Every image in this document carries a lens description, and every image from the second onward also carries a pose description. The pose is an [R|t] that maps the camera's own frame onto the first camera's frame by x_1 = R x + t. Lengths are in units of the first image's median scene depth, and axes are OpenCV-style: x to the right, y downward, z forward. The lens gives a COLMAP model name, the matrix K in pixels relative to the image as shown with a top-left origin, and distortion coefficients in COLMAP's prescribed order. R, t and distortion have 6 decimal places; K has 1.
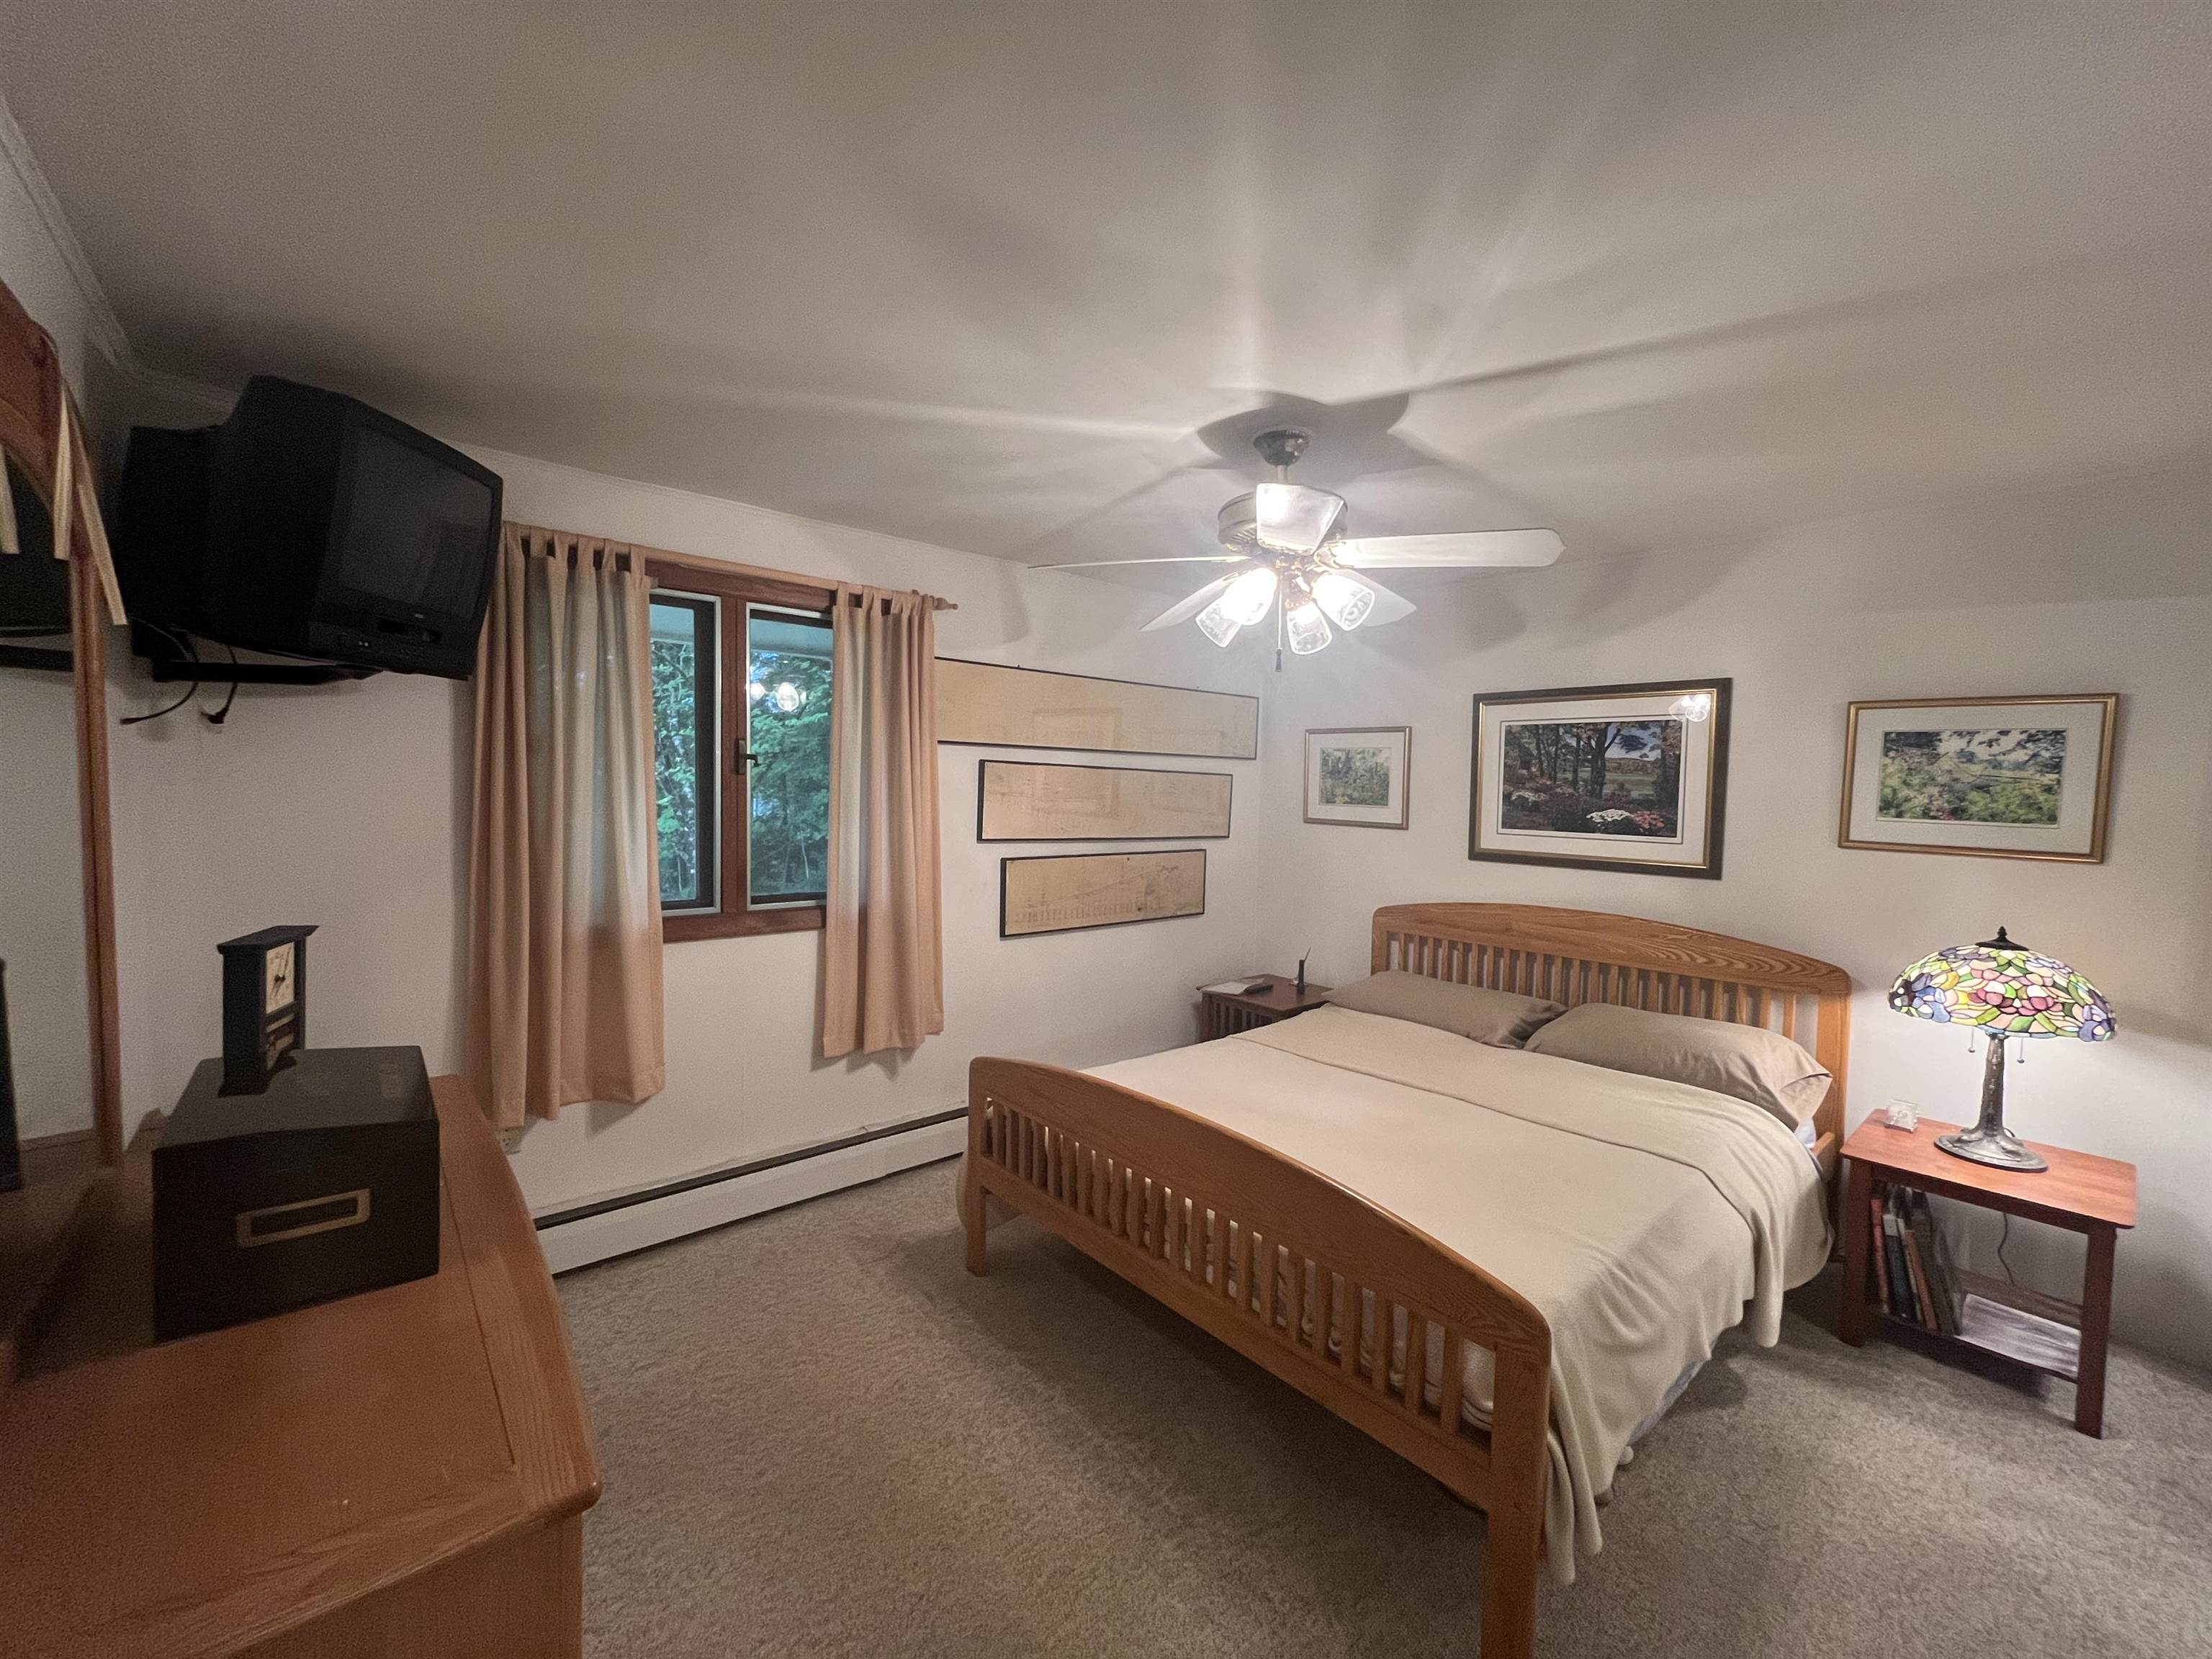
lens RADIAL K [[889.6, 0, 1109.1], [0, 889.6, 825.8], [0, 0, 1]] dist [-0.002919, 0.000000]
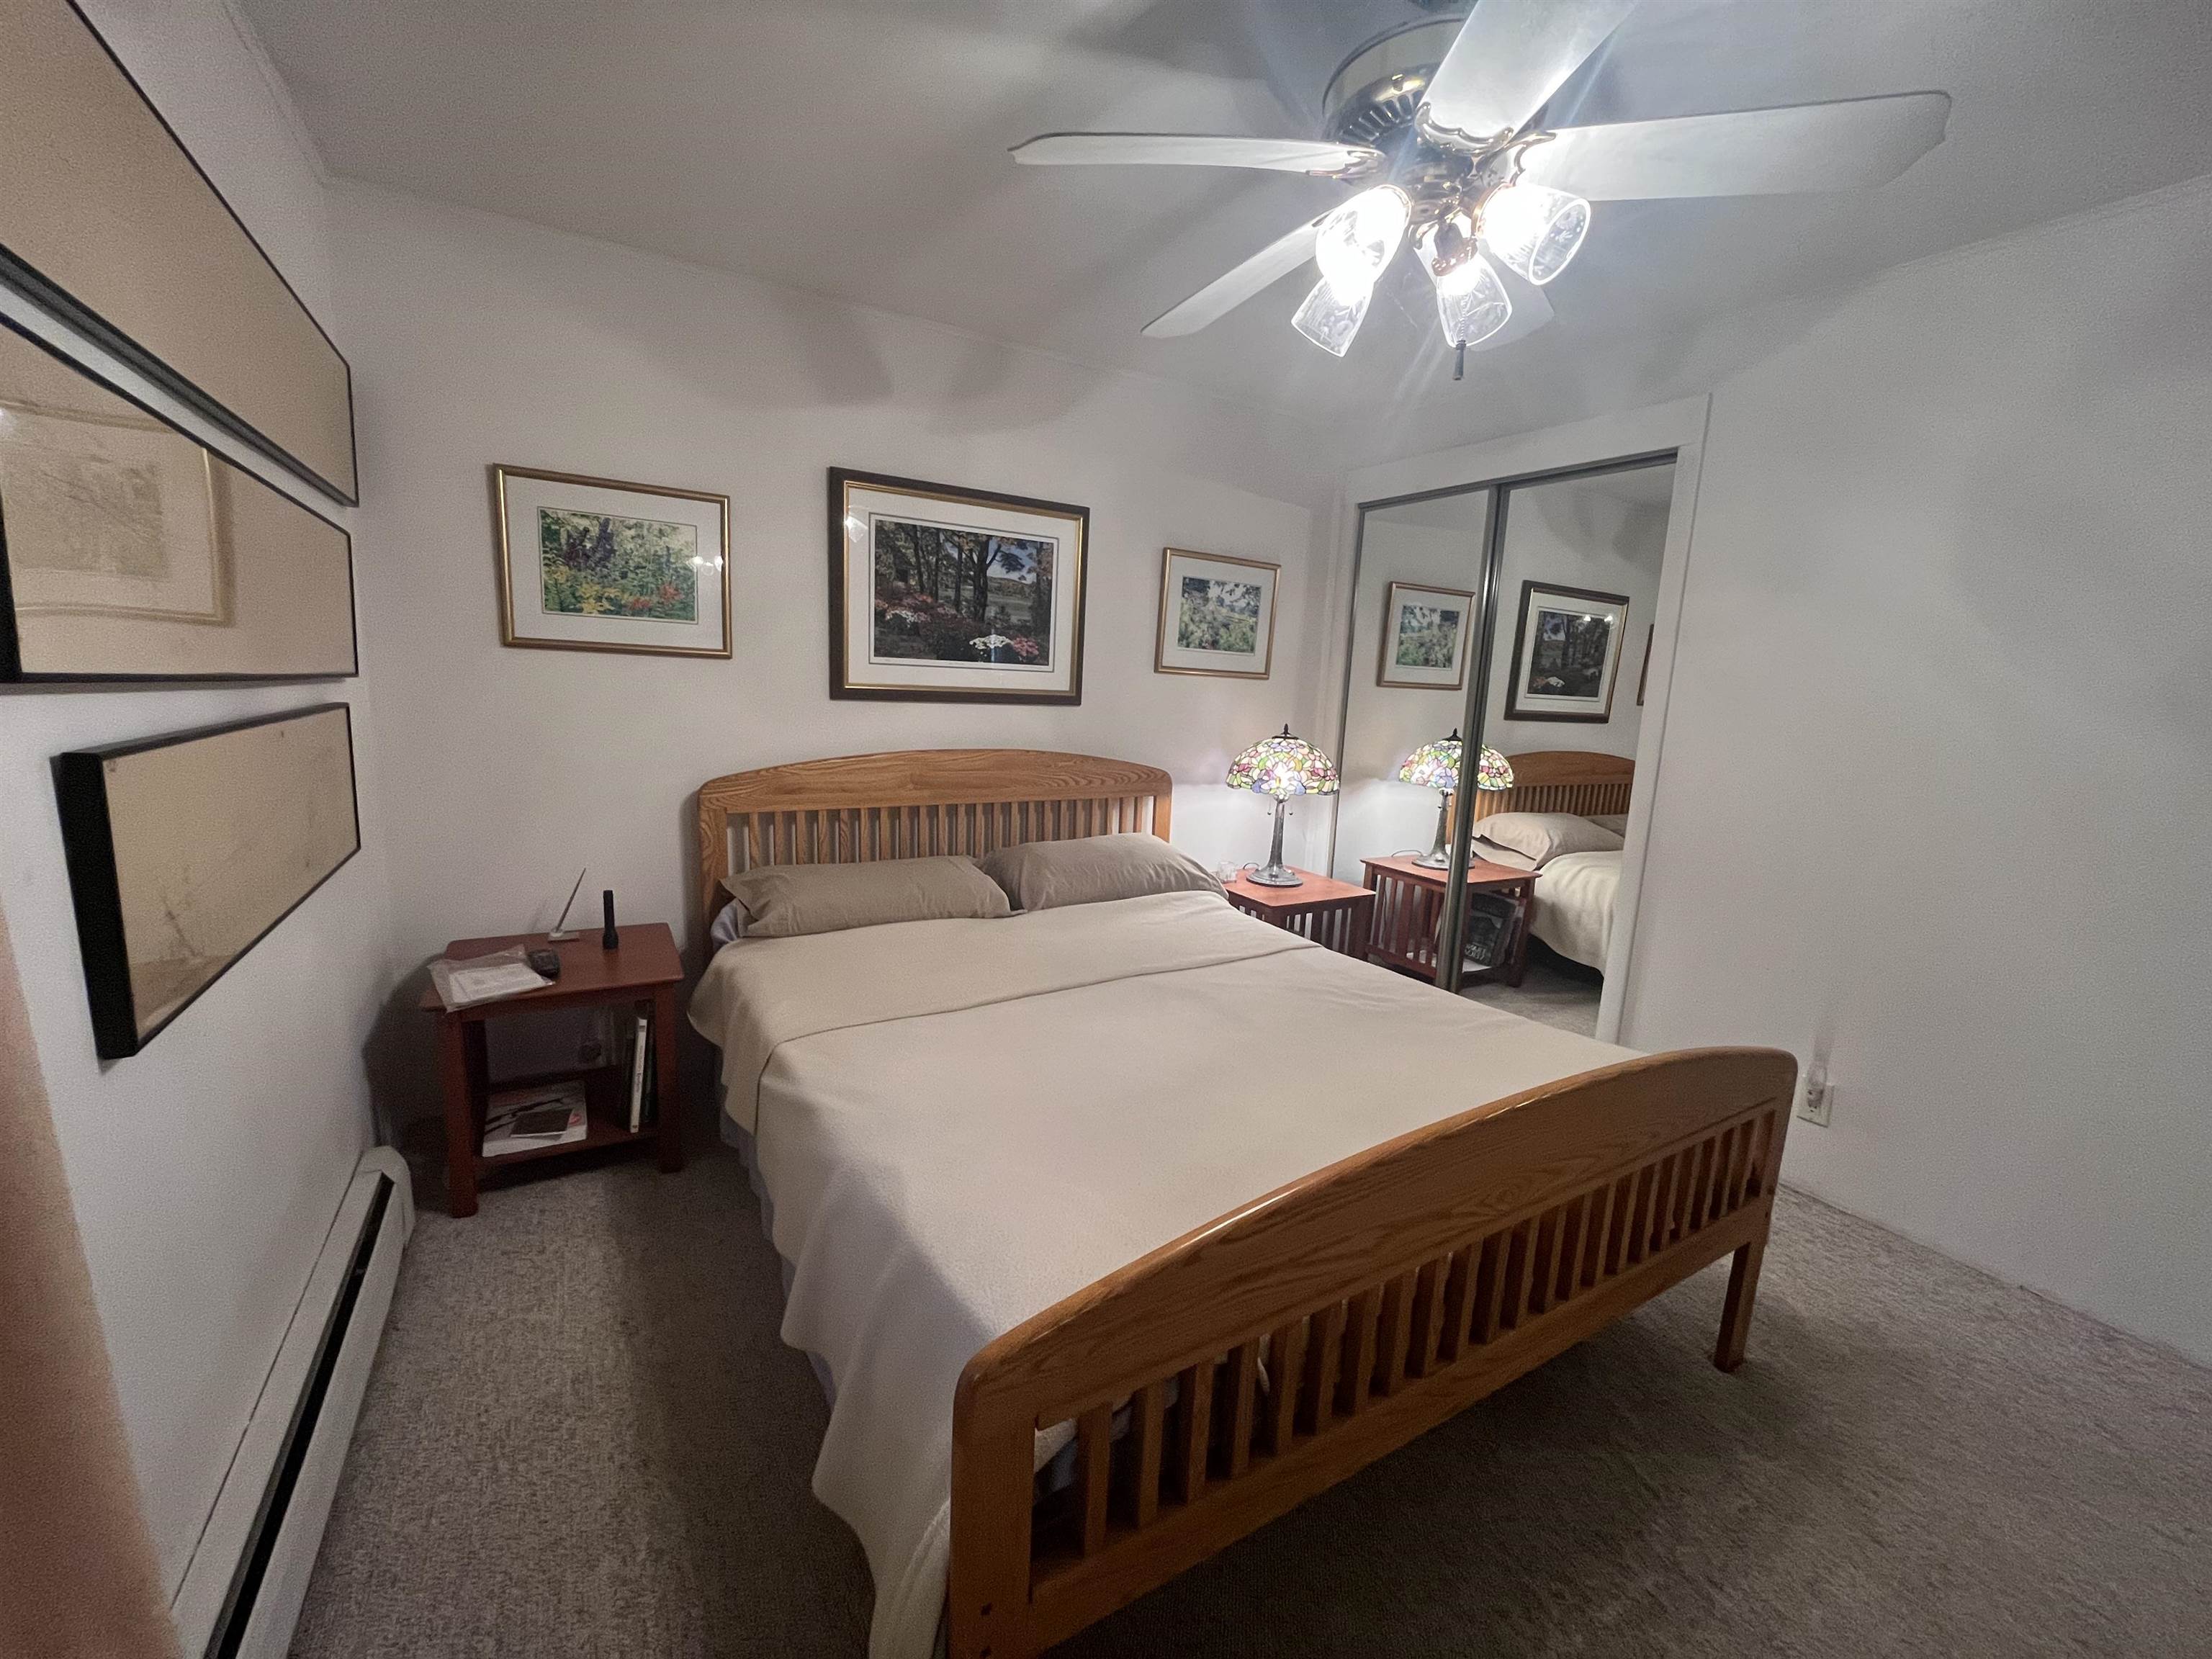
lens RADIAL K [[889.6, 0, 1105.1], [0, 889.6, 823.5], [0, 0, 1]] dist [-0.002919, 0.000000]
pose [[0.179711, -0.168374, 0.969203, -0.339845], [0.008106, 0.985463, 0.169696, 0.018665], [-0.983686, -0.022640, 0.178464, 0.740994]]
